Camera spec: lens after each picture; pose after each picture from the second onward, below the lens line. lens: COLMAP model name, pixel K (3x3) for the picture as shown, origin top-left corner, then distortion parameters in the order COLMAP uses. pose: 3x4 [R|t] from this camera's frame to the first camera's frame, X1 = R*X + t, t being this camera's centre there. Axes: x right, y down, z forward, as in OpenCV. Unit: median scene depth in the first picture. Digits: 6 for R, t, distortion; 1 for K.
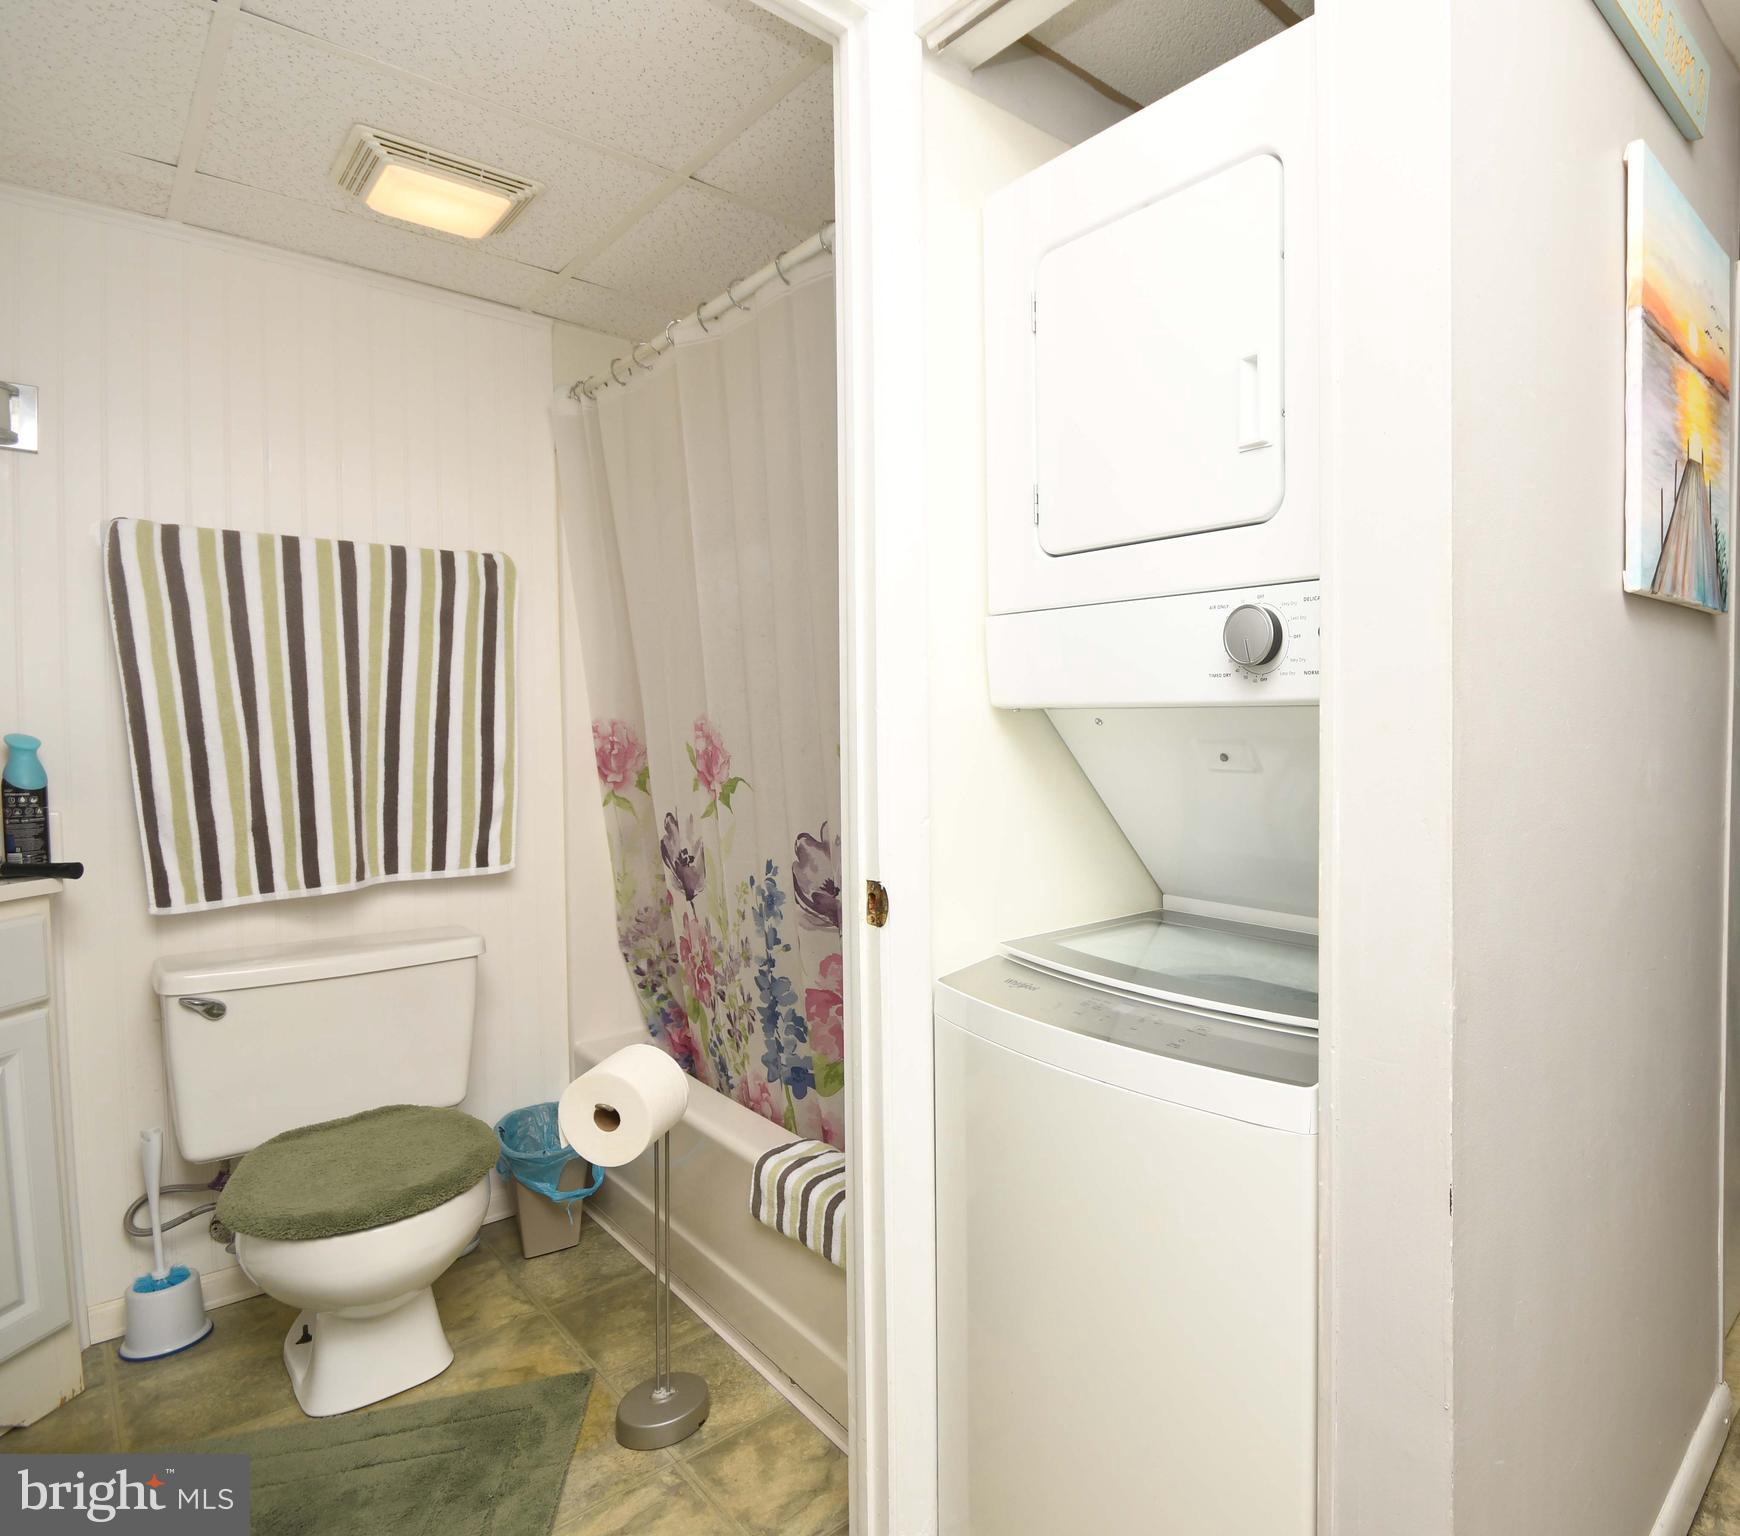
lens RADIAL K [[999.4, 0, 1142.3], [0, 999.4, 749.9], [0, 0, 1]] dist [0.022497, -0.019561]
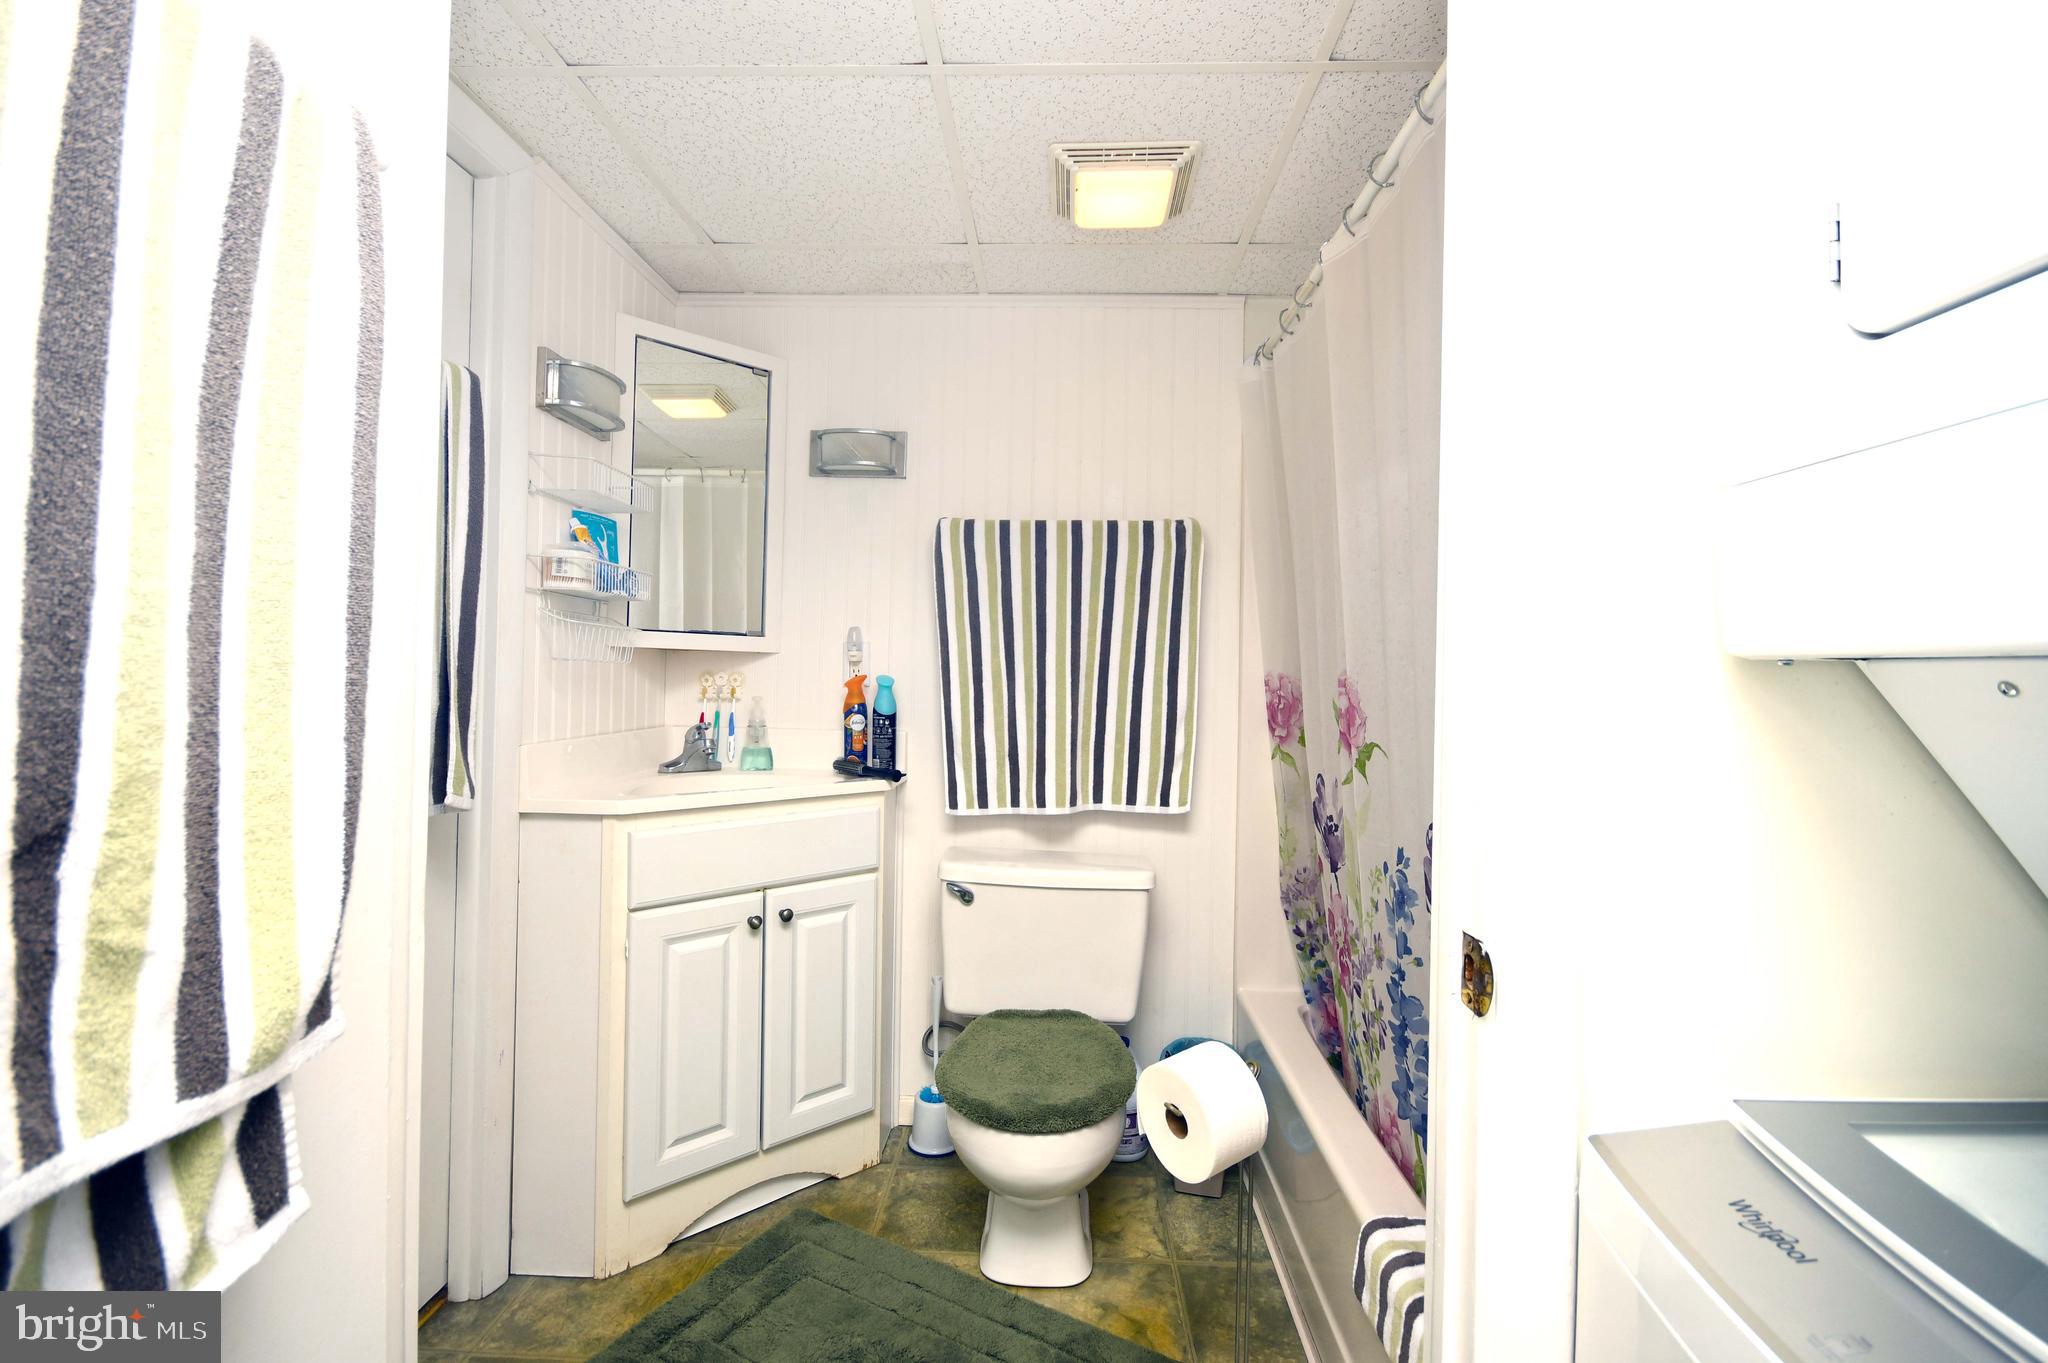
lens RADIAL K [[895.0, 0, 1026.4], [0, 895.0, 666.6], [0, 0, 1]] dist [0.008392, -0.013603]
pose [[0.654424, 0.010108, -0.756060, -0.021630], [-0.043588, 0.998752, -0.024376, -0.005549], [0.754870, 0.048908, 0.654048, 0.272617]]
